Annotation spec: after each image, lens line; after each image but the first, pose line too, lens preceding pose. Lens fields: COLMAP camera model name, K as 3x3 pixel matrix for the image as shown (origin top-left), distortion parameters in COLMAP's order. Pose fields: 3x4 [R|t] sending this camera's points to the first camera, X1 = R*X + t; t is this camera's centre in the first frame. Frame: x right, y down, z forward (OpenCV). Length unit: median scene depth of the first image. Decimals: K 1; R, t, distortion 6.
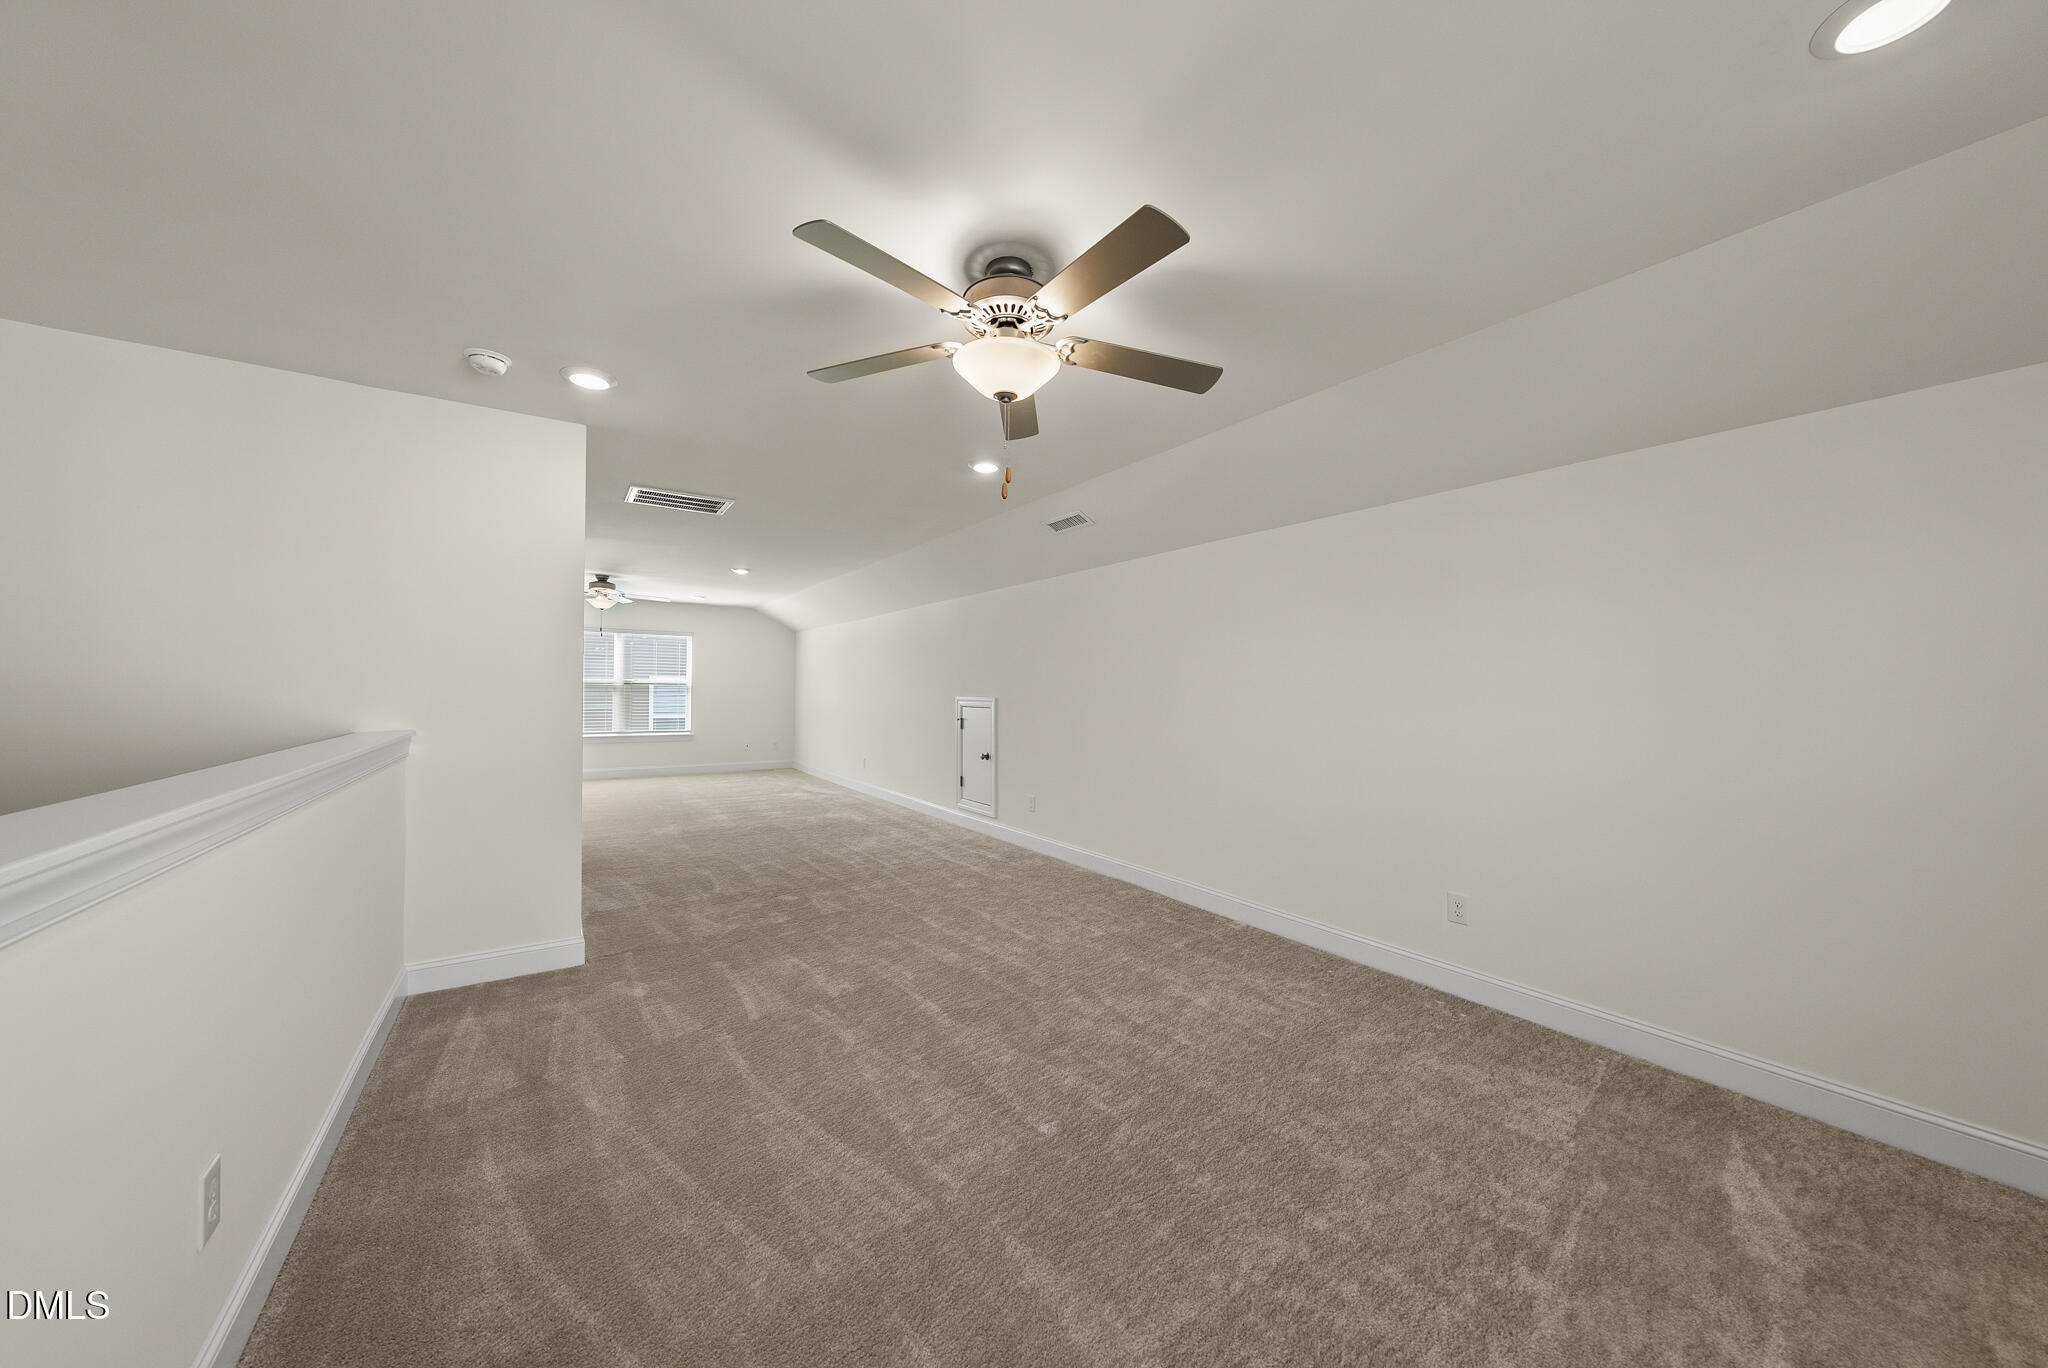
lens RADIAL K [[705.4, 0, 1021.7], [0, 705.4, 690.5], [0, 0, 1]] dist [-0.000776, -0.000187]
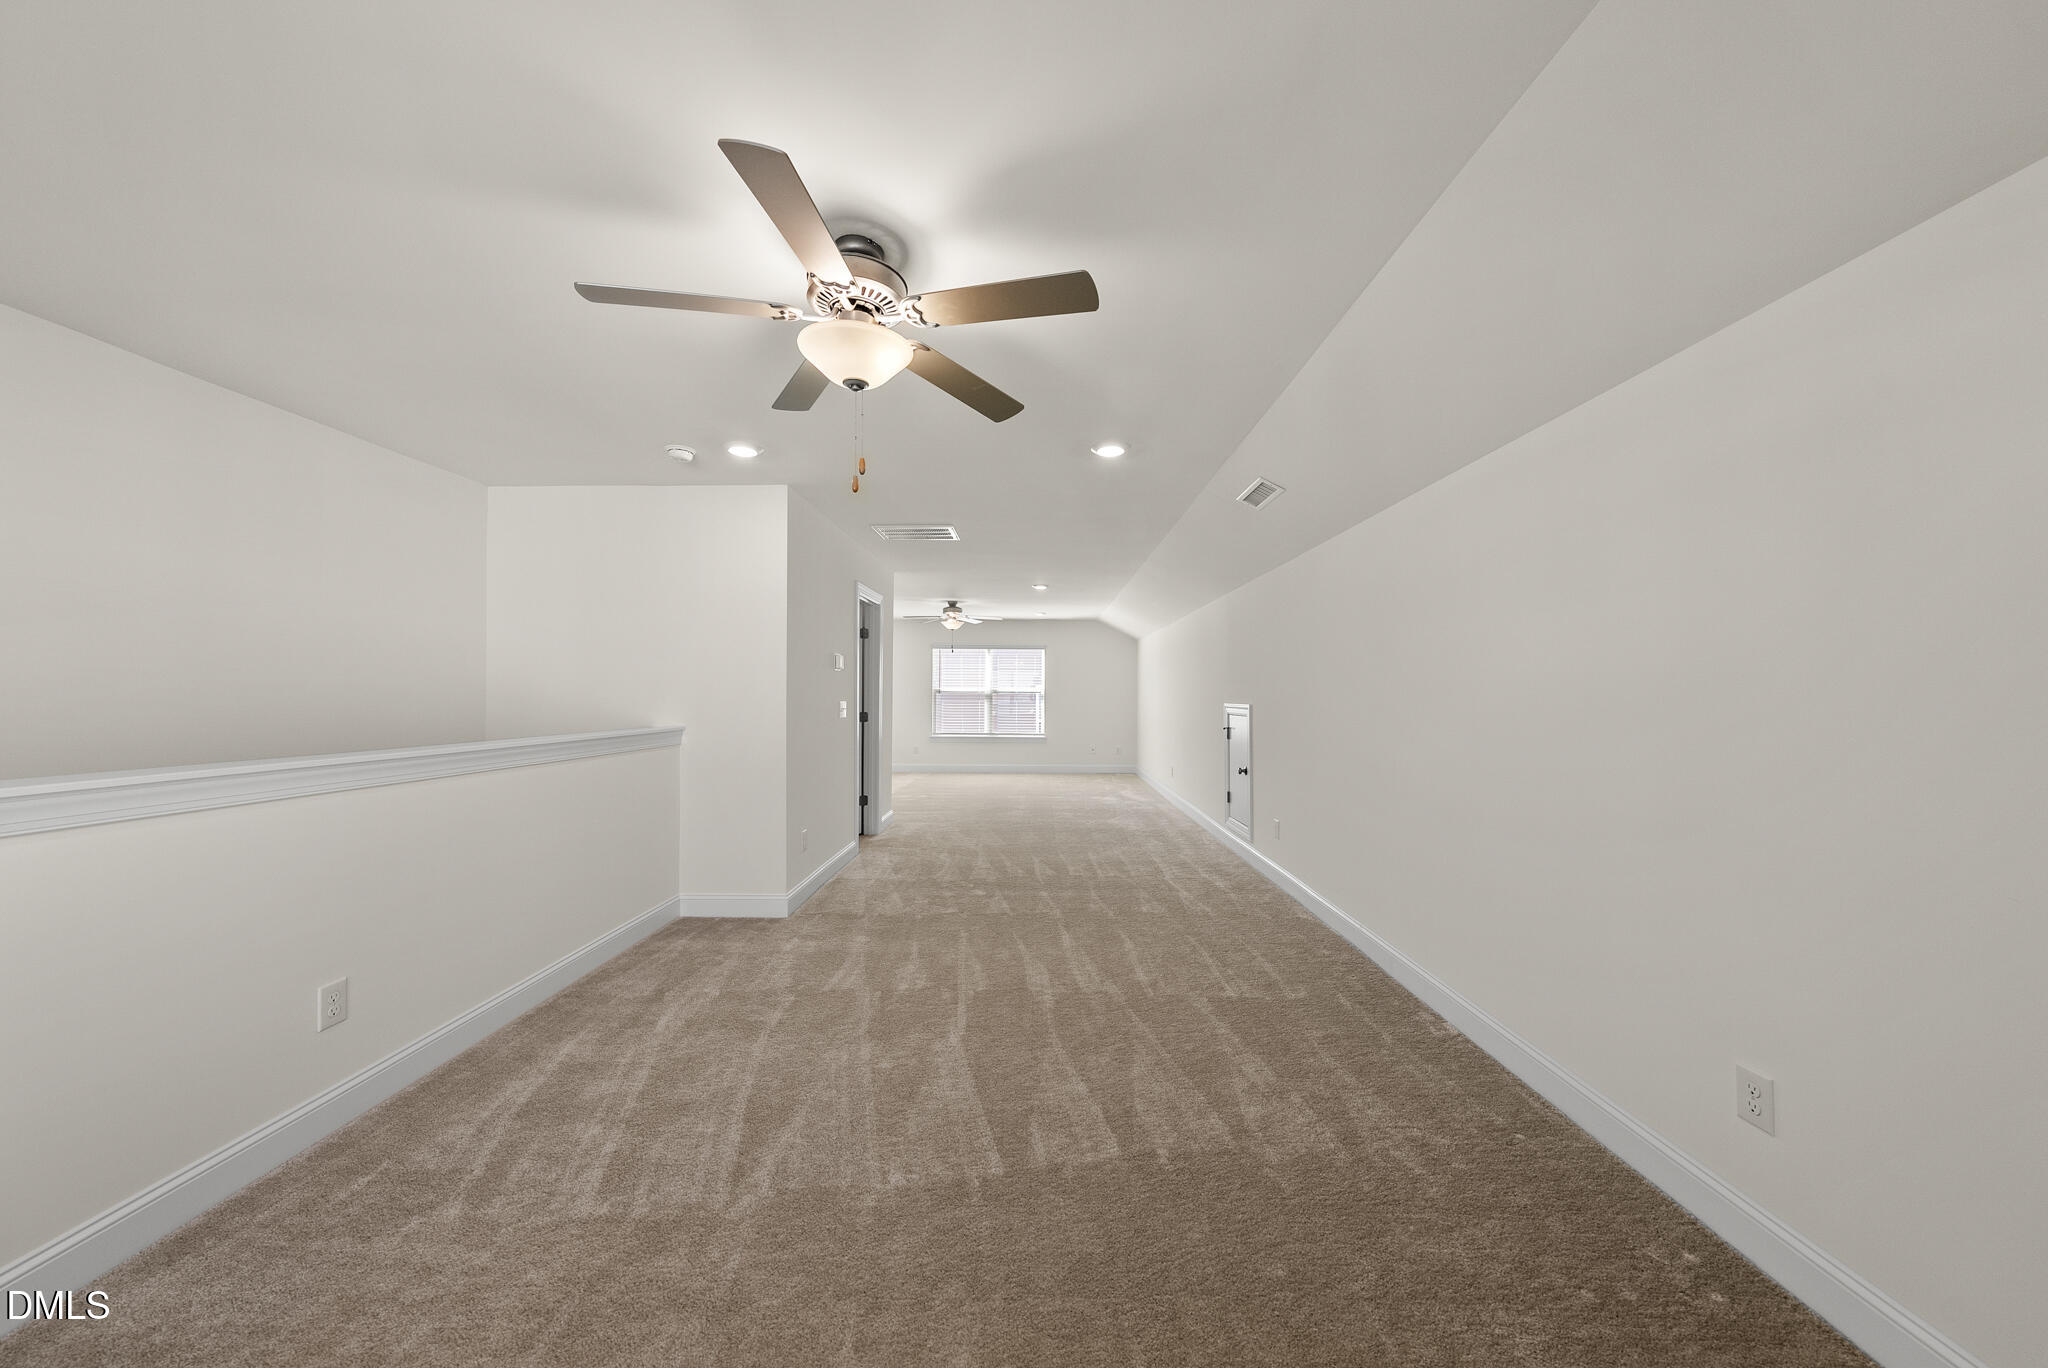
lens RADIAL K [[705.4, 0, 1021.7], [0, 705.4, 690.5], [0, 0, 1]] dist [-0.000776, -0.000187]
pose [[0.816197, -0.010271, -0.577682, 0.404213], [0.003866, 0.999917, -0.012317, 0.004683], [0.577760, 0.007820, 0.816169, 0.204482]]
